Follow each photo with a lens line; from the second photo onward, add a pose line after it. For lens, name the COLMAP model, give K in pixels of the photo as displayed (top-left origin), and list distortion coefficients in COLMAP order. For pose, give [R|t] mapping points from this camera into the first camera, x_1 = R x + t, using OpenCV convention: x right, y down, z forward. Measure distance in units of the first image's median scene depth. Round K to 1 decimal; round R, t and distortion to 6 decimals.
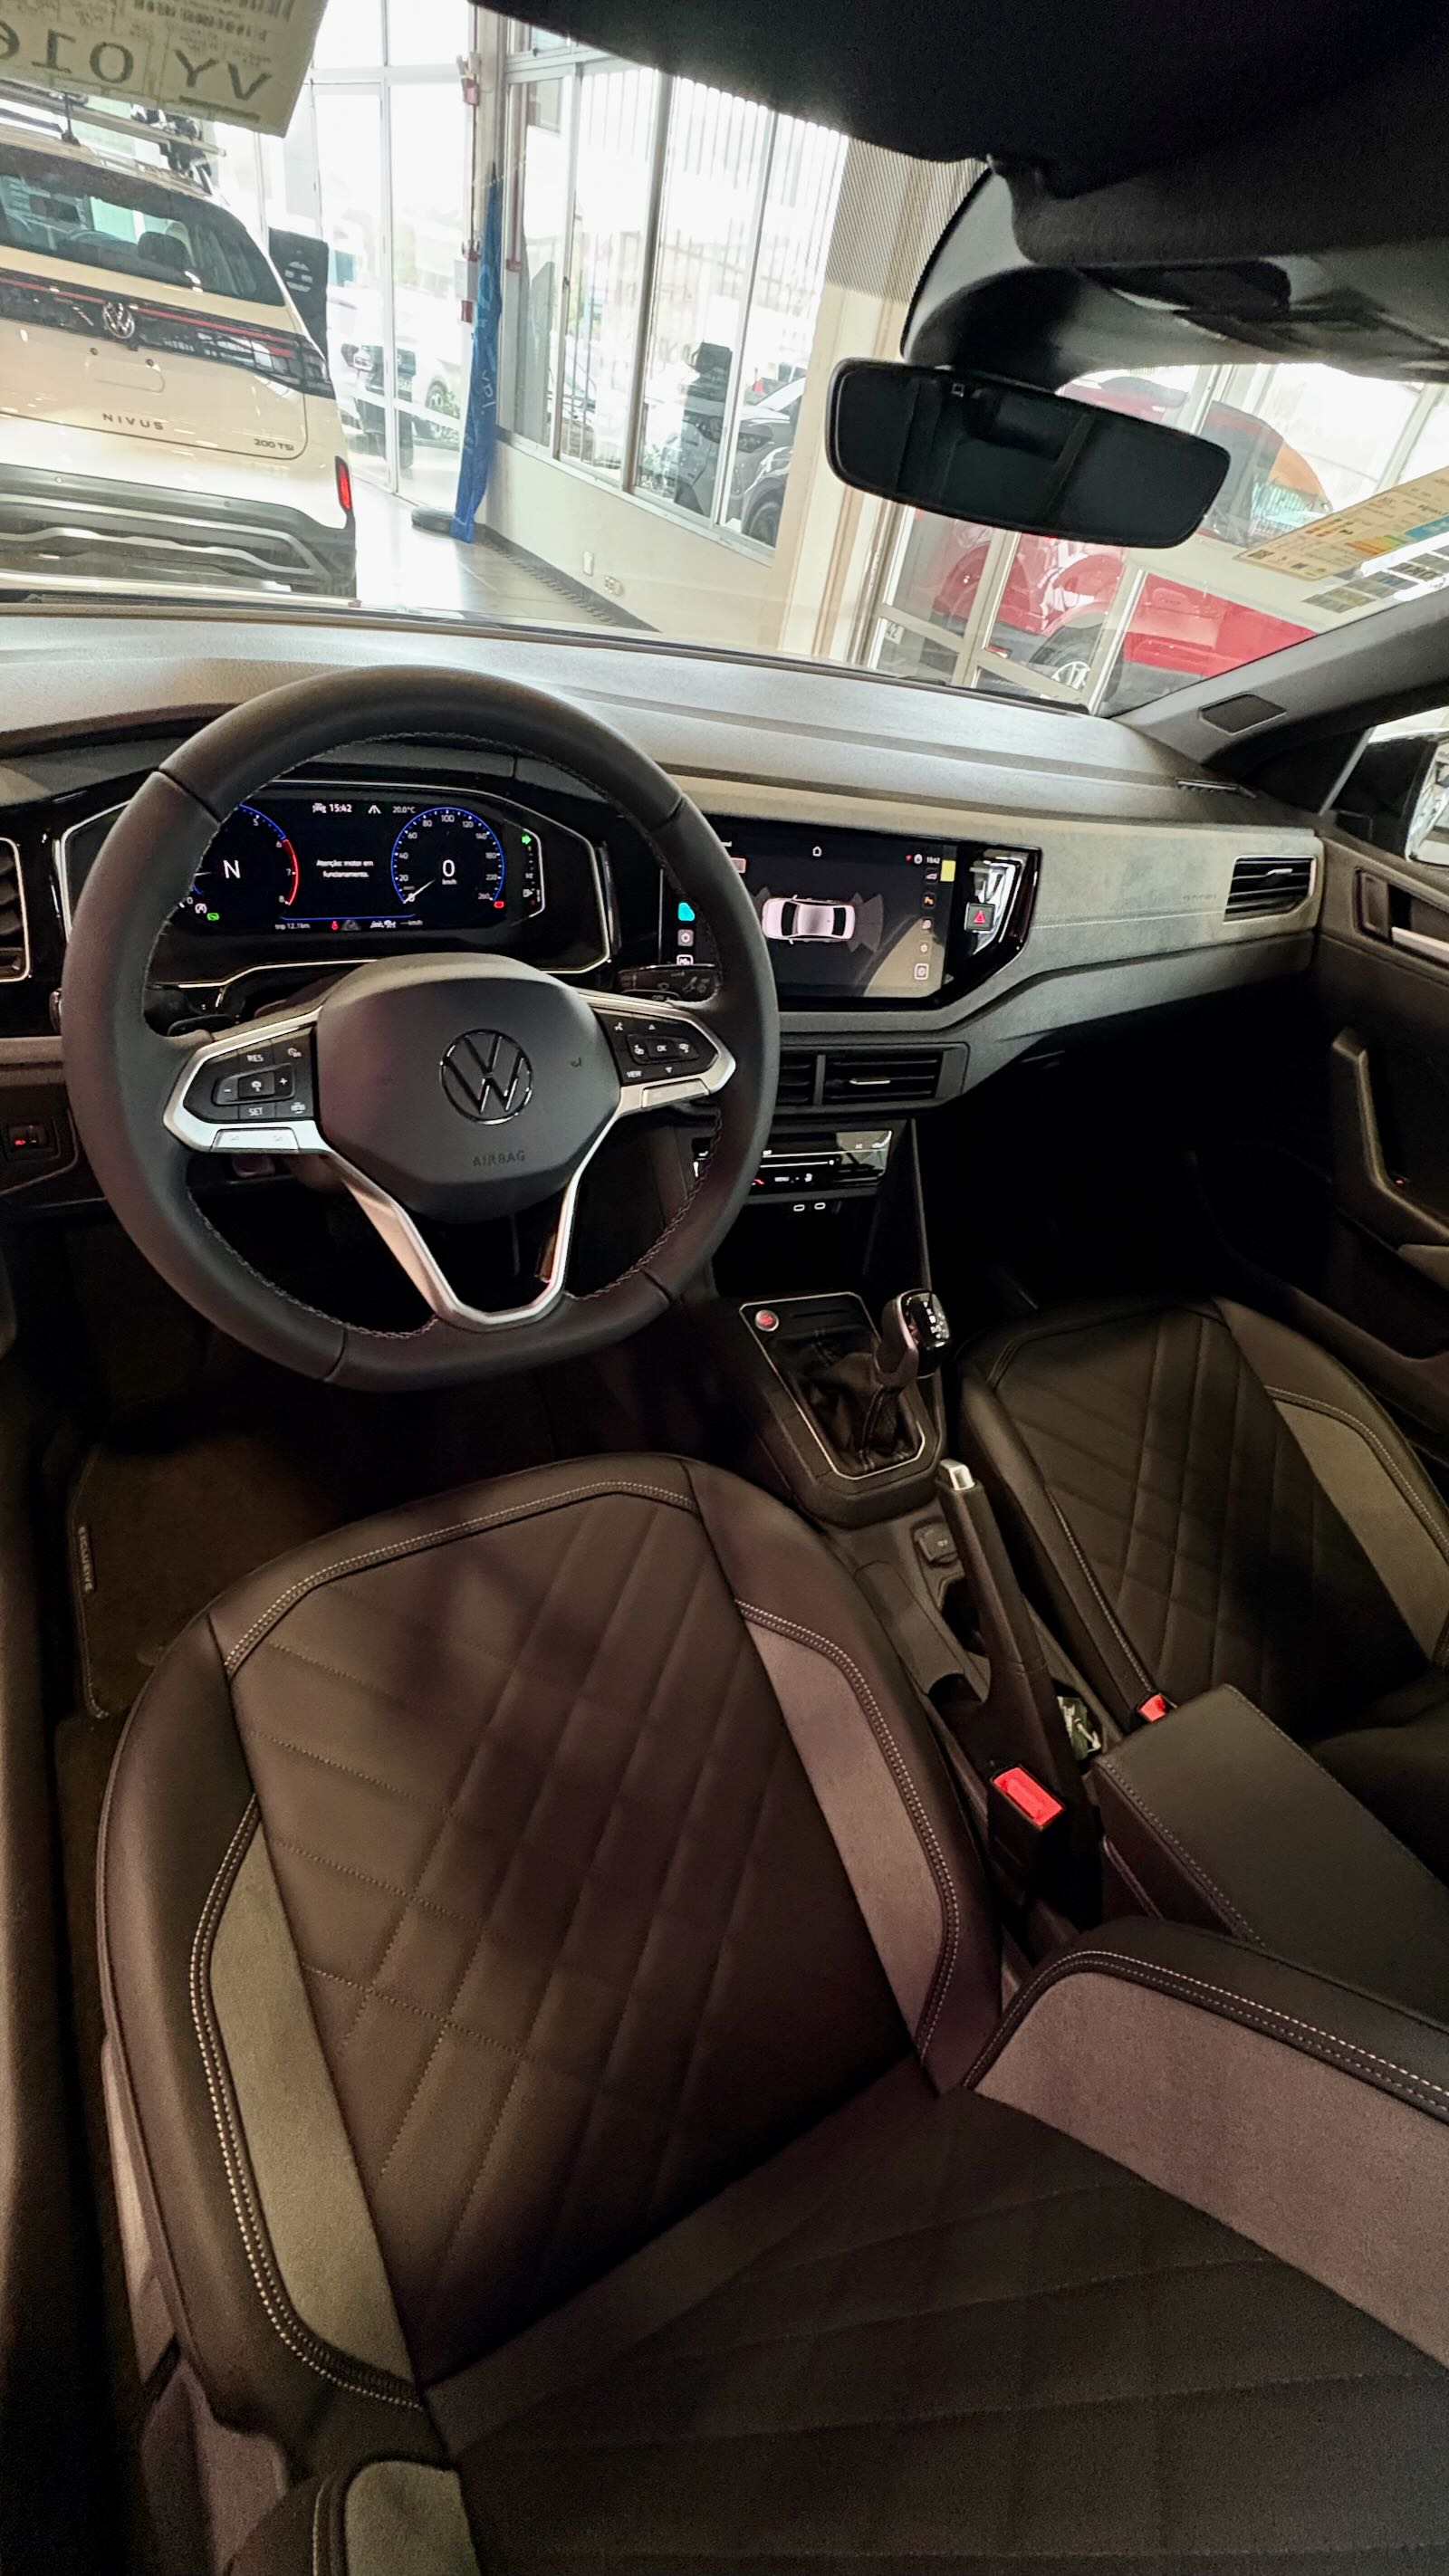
lens RADIAL K [[1034.4, 0, 724.5], [0, 1034.4, 1288.0], [0, 0, 1]] dist [-0.001254, -0.000487]
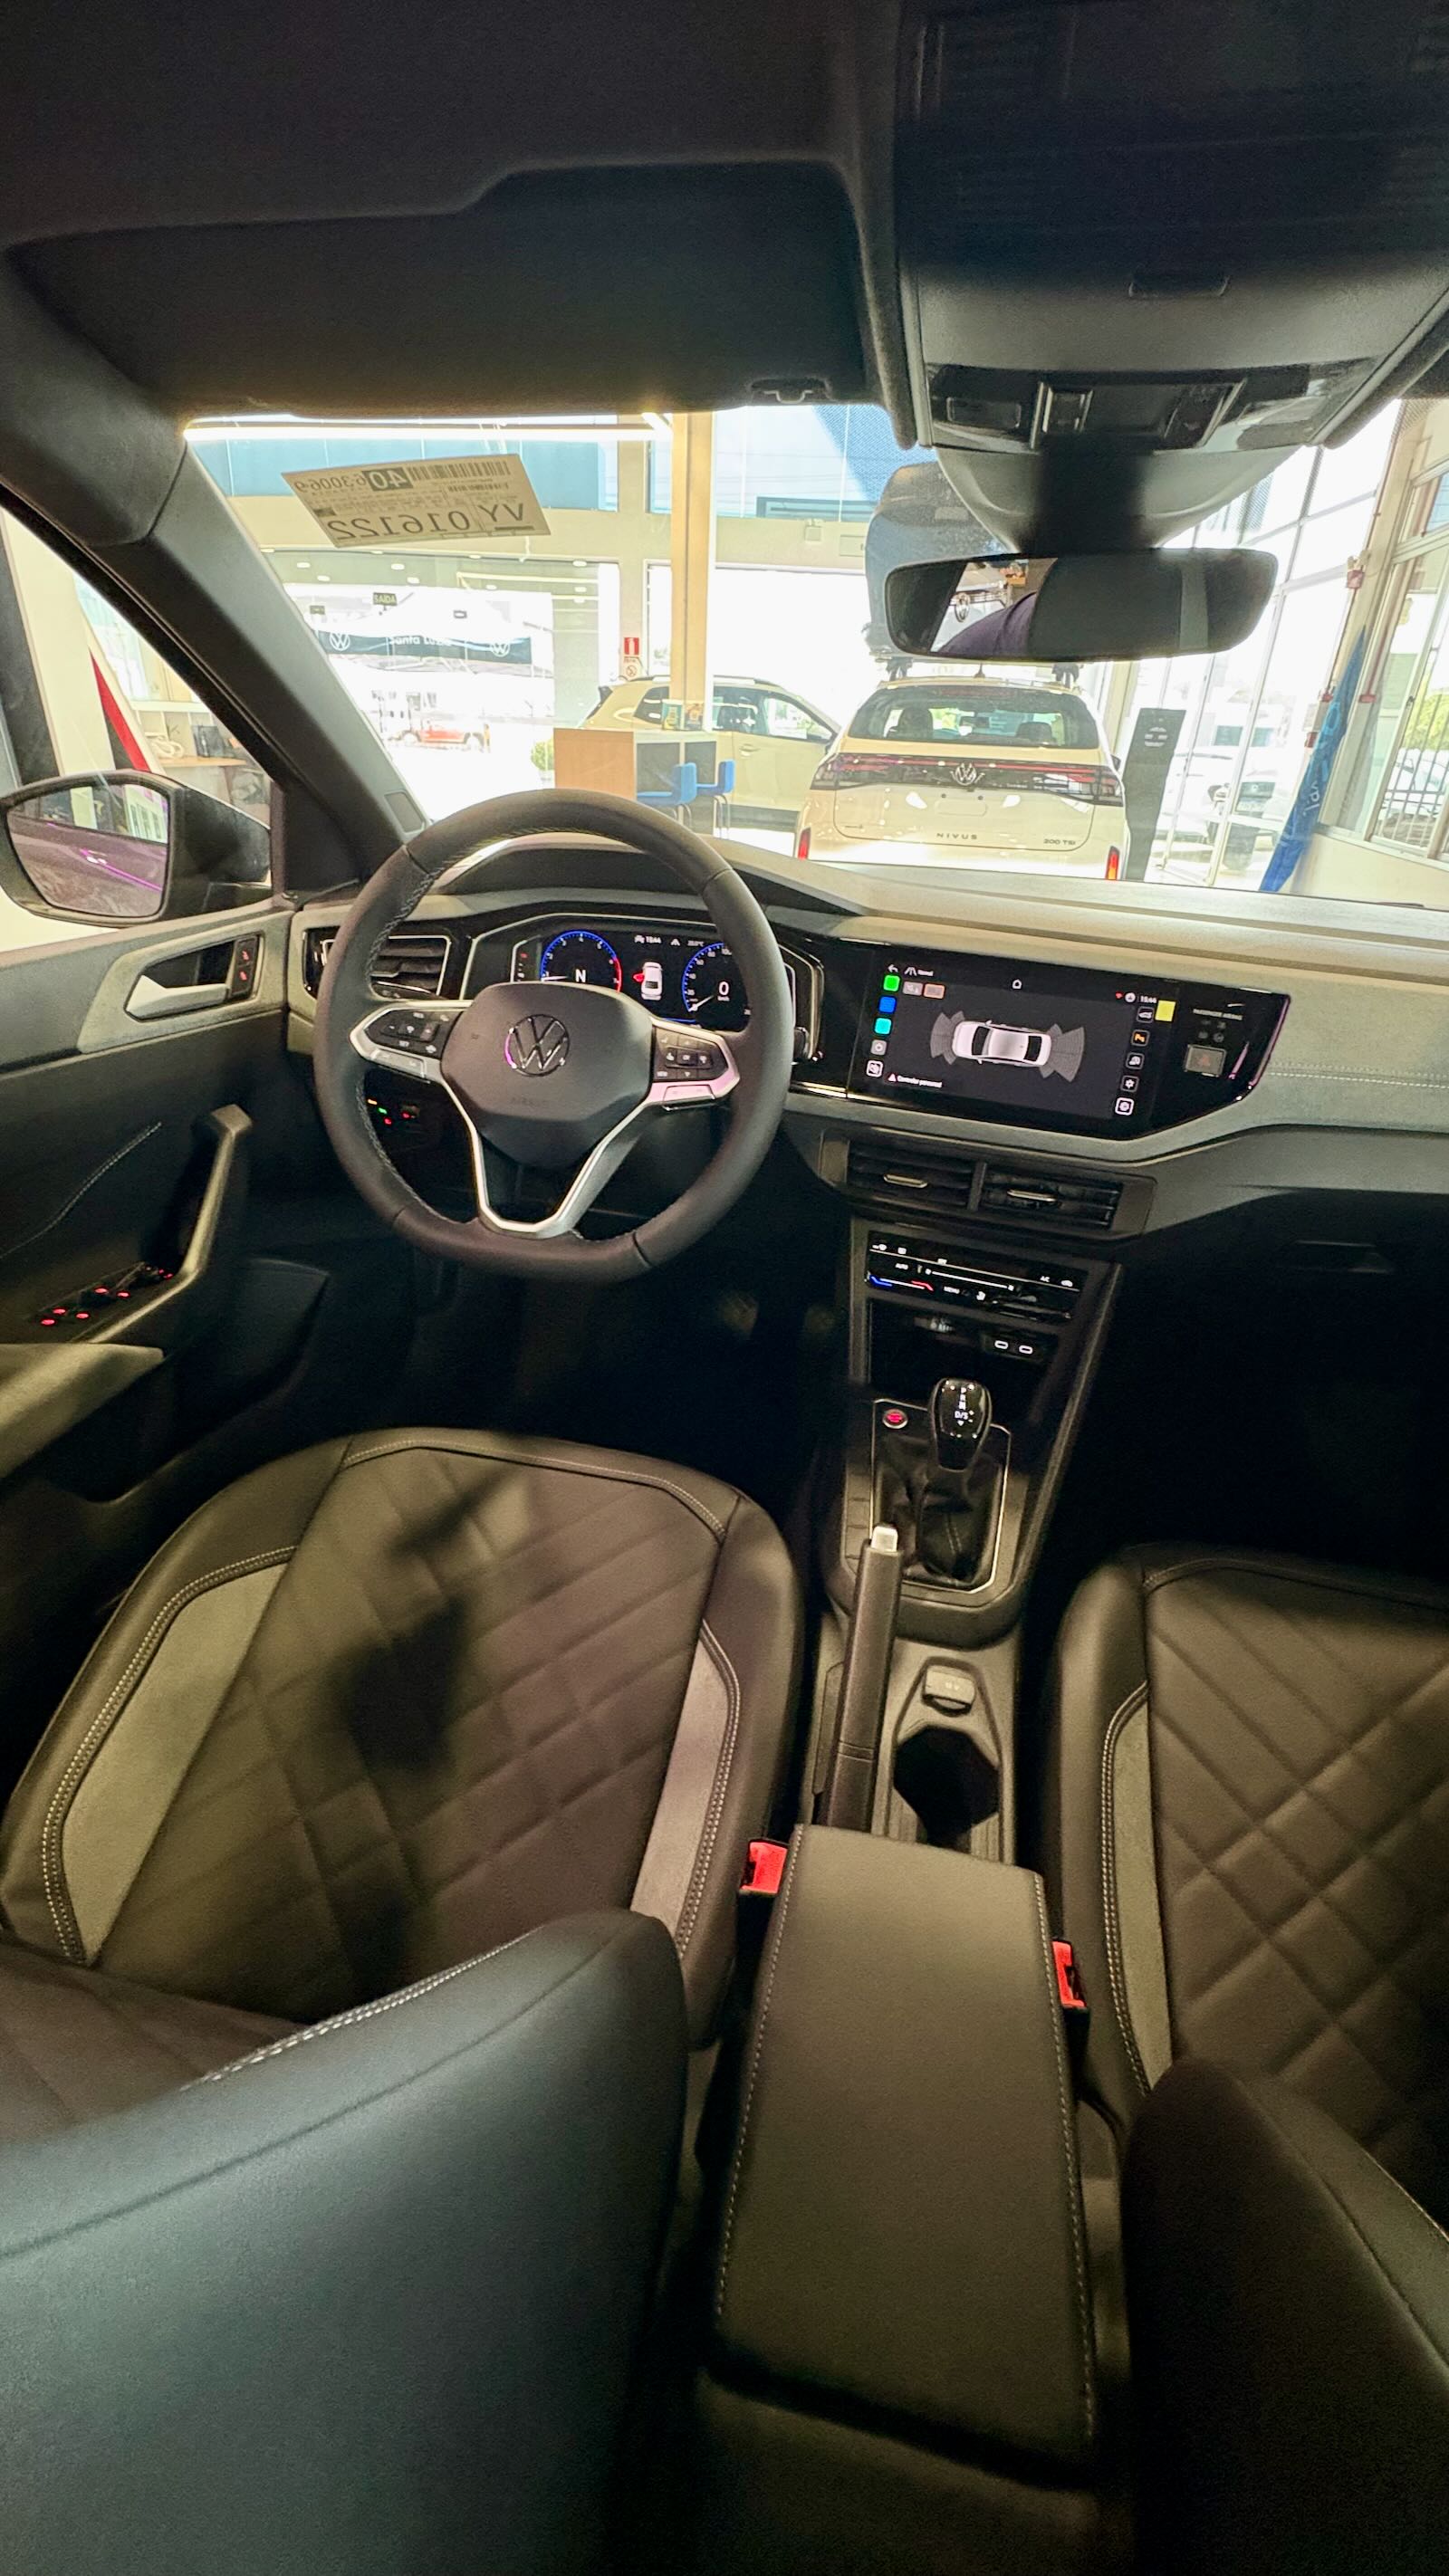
lens RADIAL K [[1034.4, 0, 724.5], [0, 1034.4, 1288.0], [0, 0, 1]] dist [-0.001254, -0.000487]
pose [[0.756450, 0.169144, -0.631802, 0.579267], [-0.352622, 0.919037, -0.176150, 0.164766], [0.550855, 0.356036, 0.754849, 0.122133]]
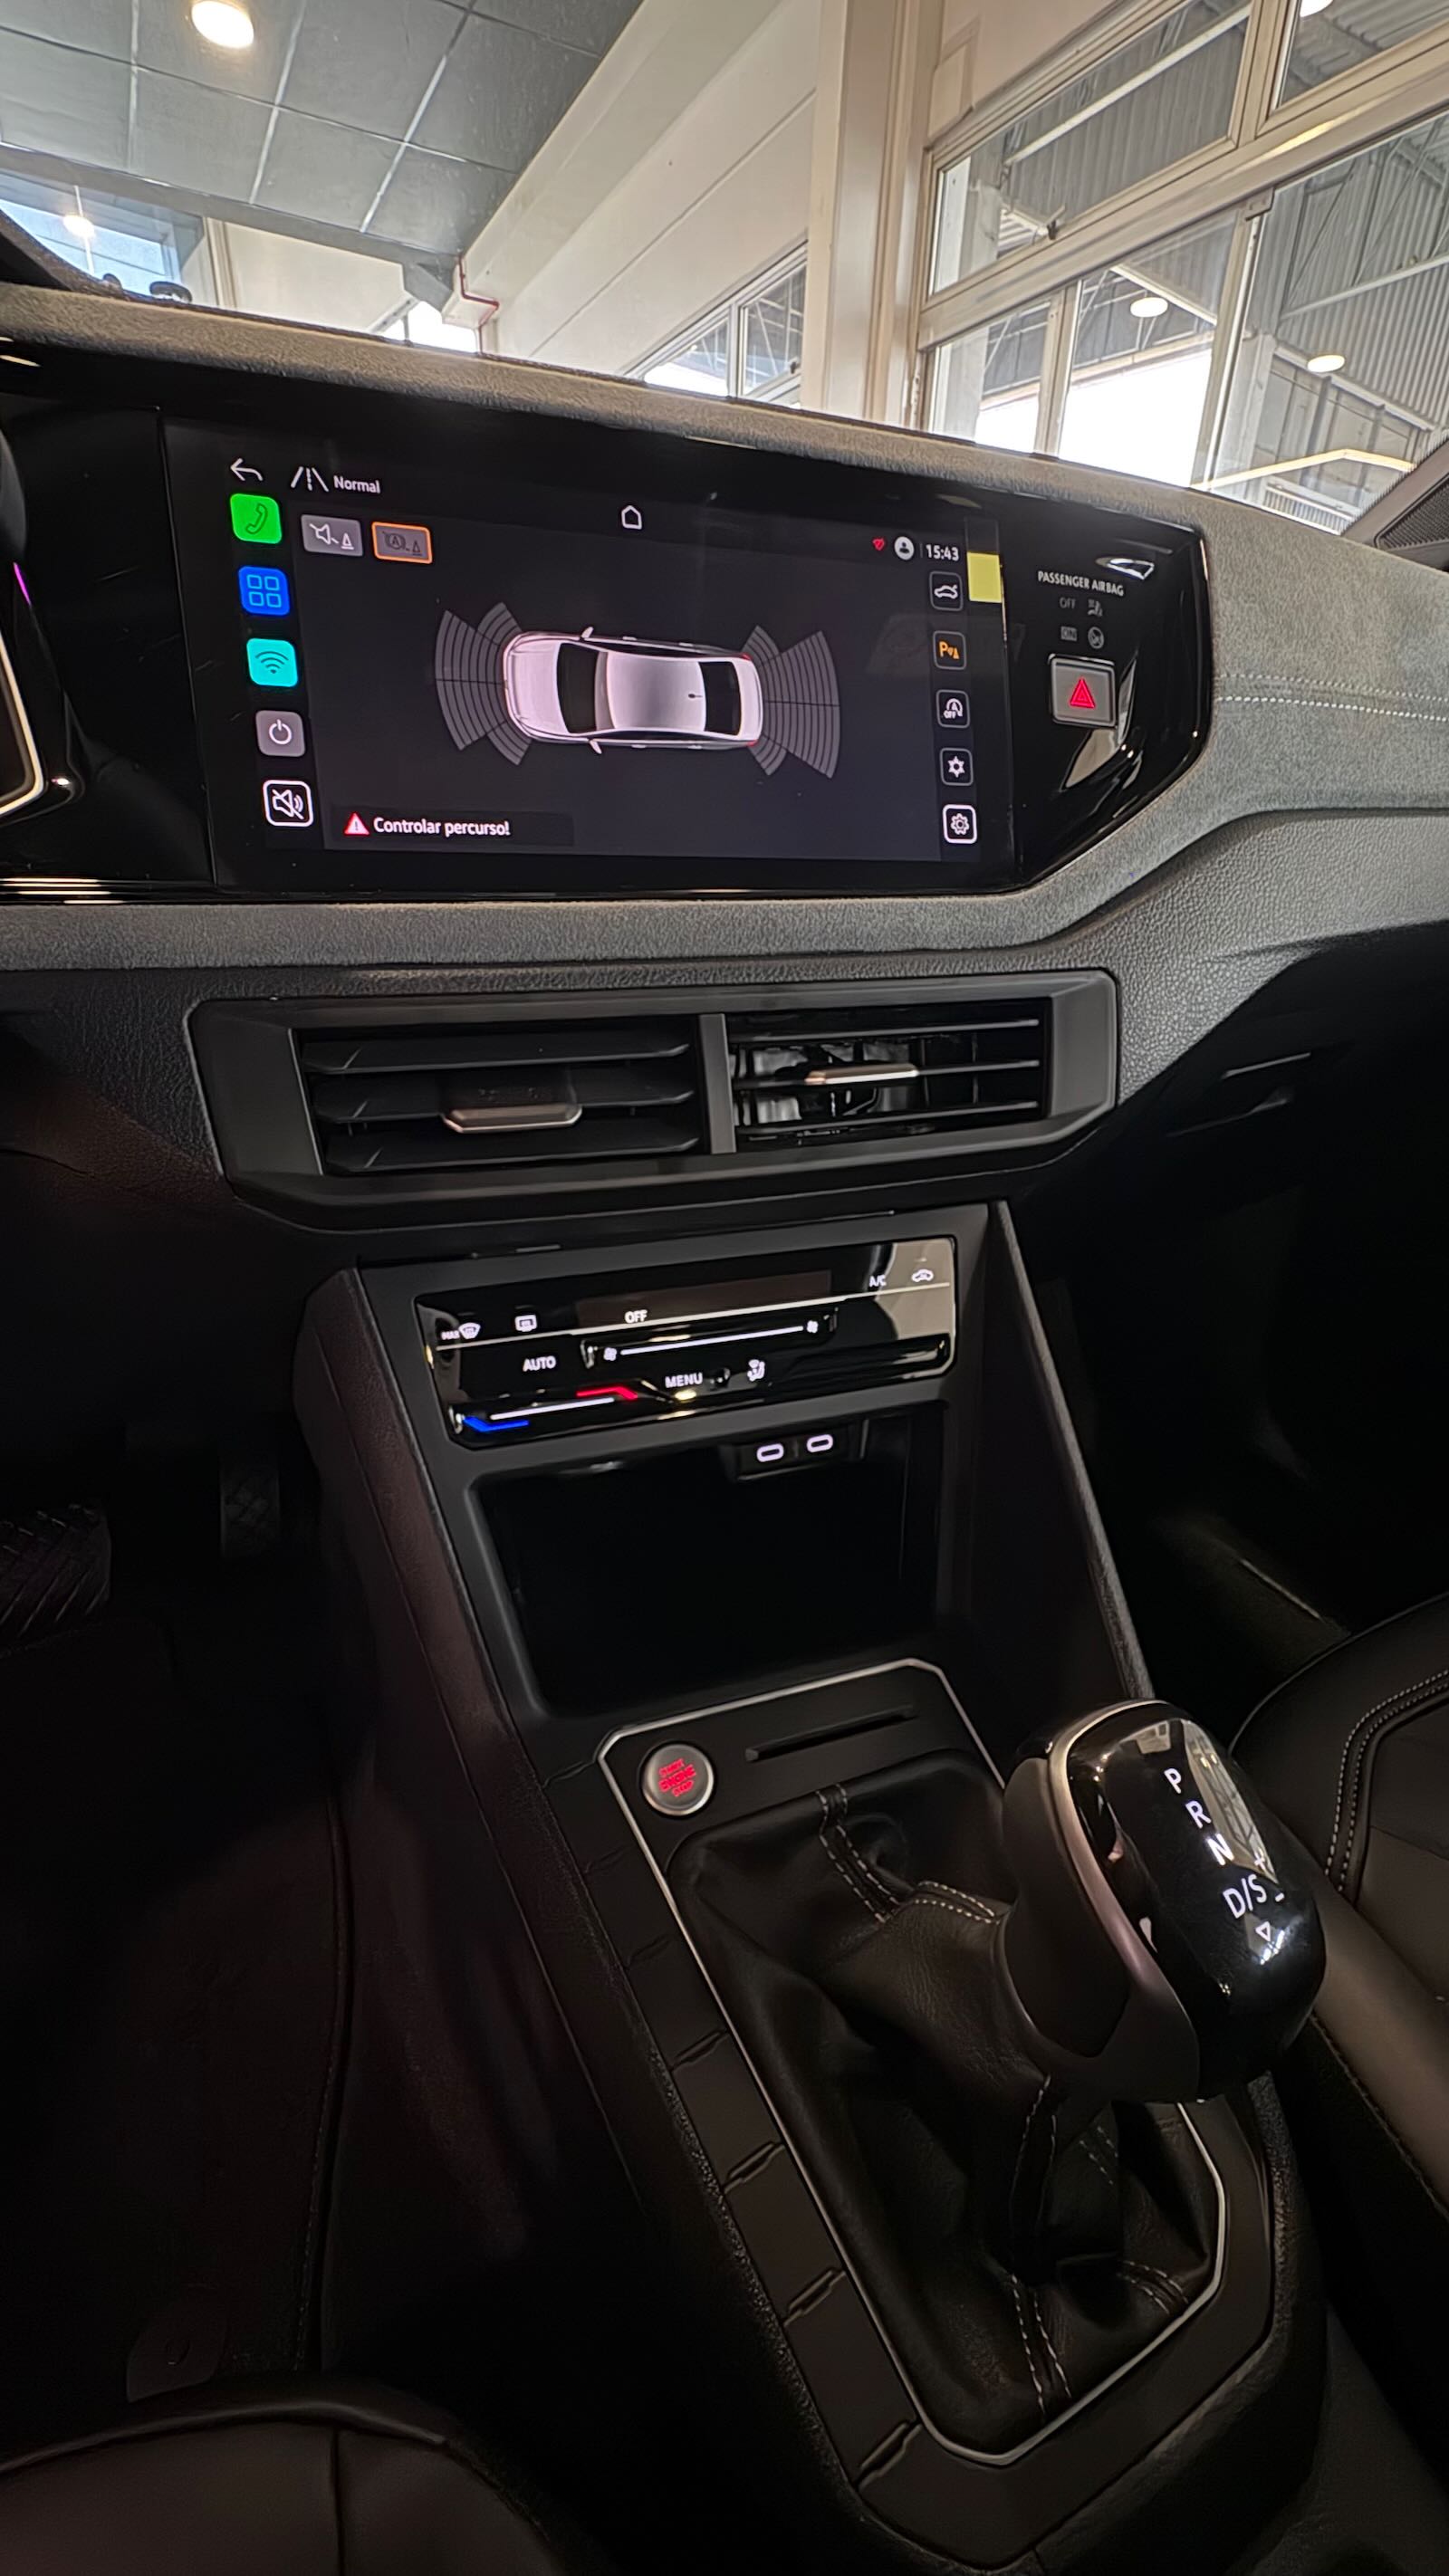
lens RADIAL K [[1061.4, 0, 732.2], [0, 1061.4, 1279.2], [0, 0, 1]] dist [0.008770, -0.000089]
pose [[0.989655, -0.123062, -0.073748, 0.117663], [0.099605, 0.959321, -0.264162, -0.038475], [0.103257, 0.254083, 0.961655, 0.672201]]
